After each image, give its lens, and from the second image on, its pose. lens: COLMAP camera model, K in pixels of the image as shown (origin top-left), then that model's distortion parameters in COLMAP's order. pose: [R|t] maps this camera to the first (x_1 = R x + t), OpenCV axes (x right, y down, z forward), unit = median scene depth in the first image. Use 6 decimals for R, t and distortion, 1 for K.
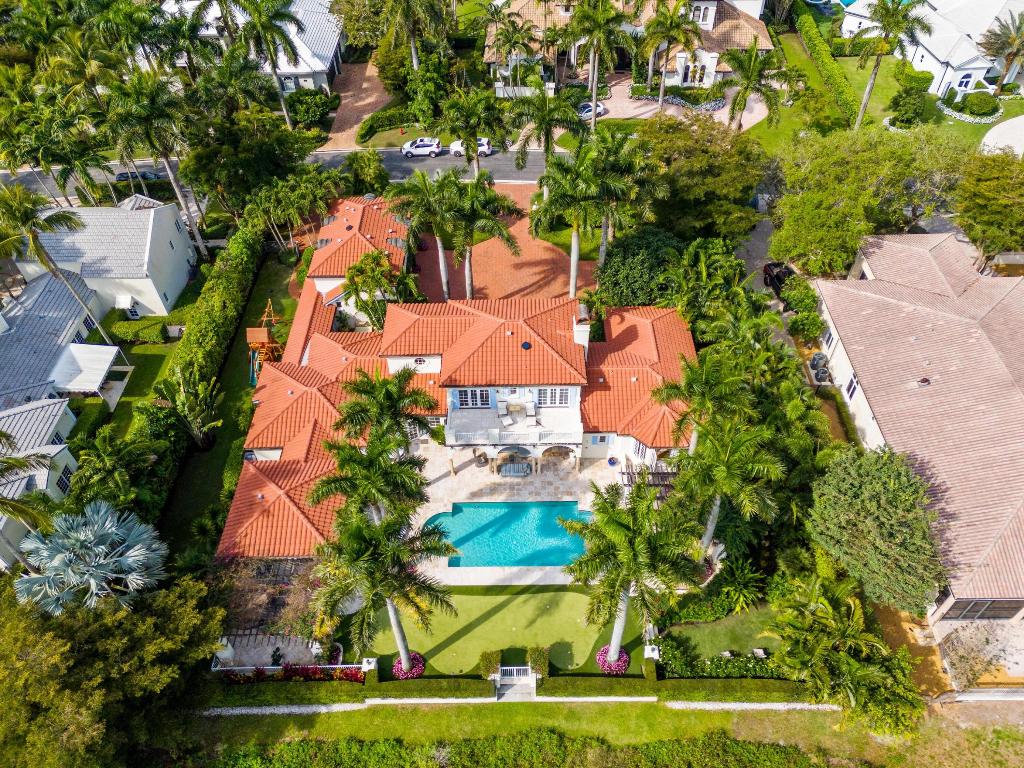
lens RADIAL K [[757.8, 0, 515.1], [0, 757.8, 386.6], [0, 0, 1]] dist [0.094505, -0.094797]
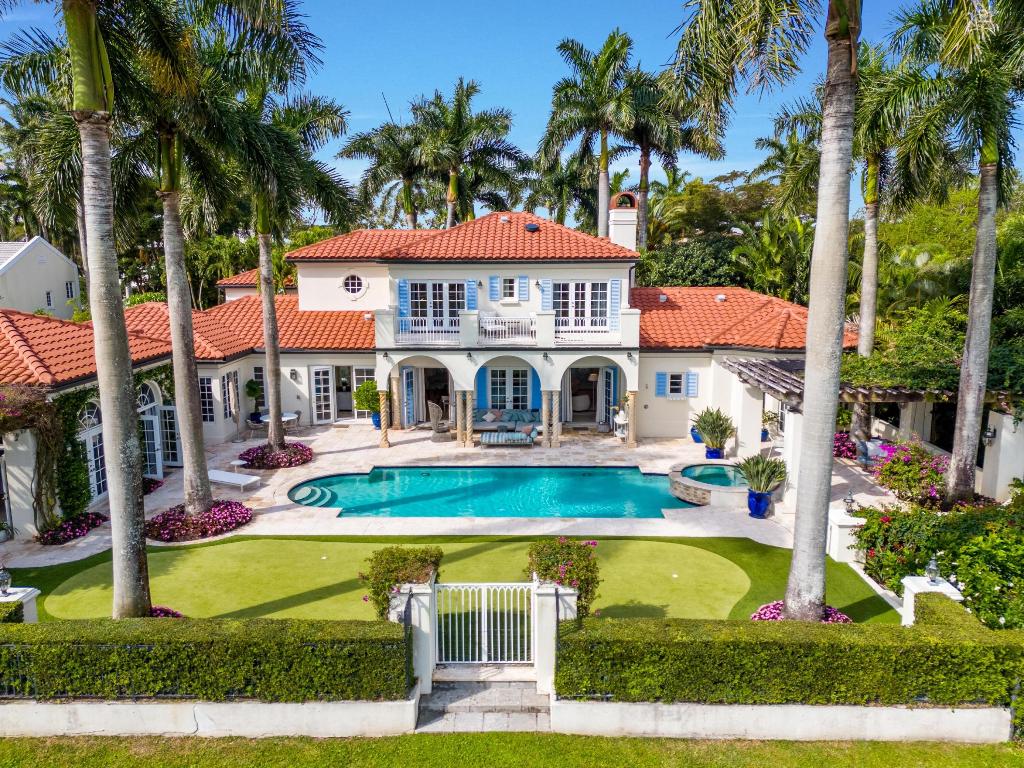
lens RADIAL K [[757.8, 0, 515.1], [0, 757.8, 386.6], [0, 0, 1]] dist [0.094505, -0.094797]
pose [[0.999598, 0.026576, -0.009928, 0.009669], [-0.027095, 0.790590, -0.611746, 0.401986], [-0.008408, 0.611769, 0.790992, 0.592144]]
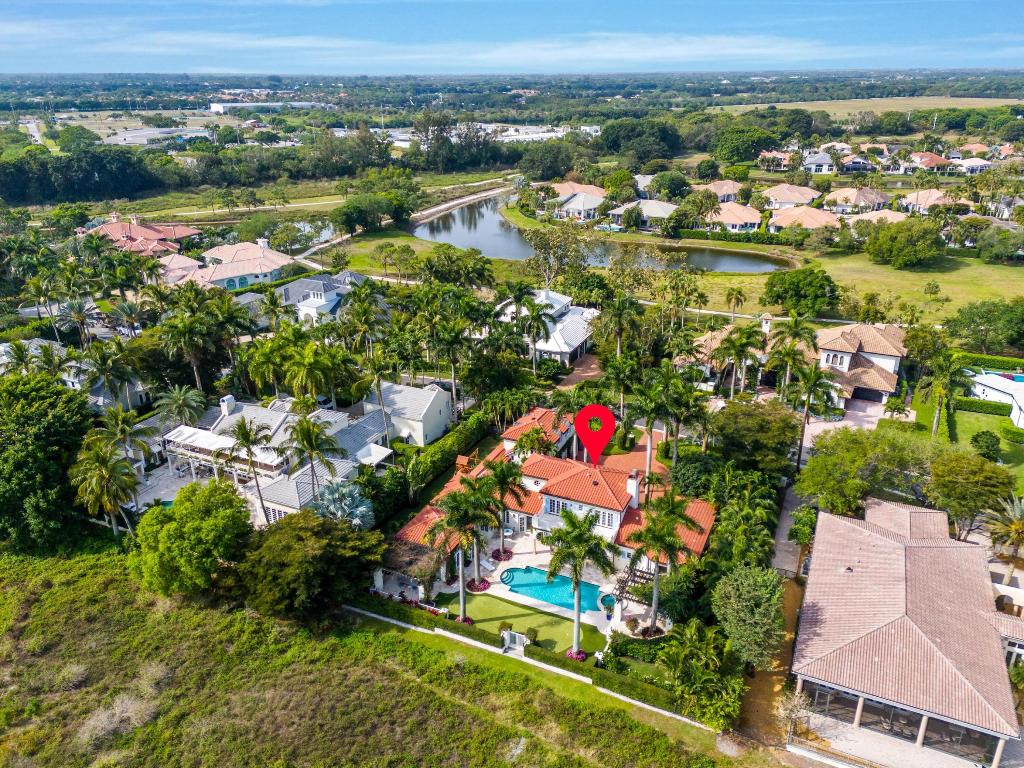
lens RADIAL K [[766.7, 0, 491.6], [0, 766.7, 383.8], [0, 0, 1]] dist [0.079640, -0.099358]
pose [[0.894016, 0.173480, -0.413086, 0.461700], [-0.328696, 0.880492, -0.341604, 0.397488], [0.304457, 0.441179, 0.844196, -0.581052]]
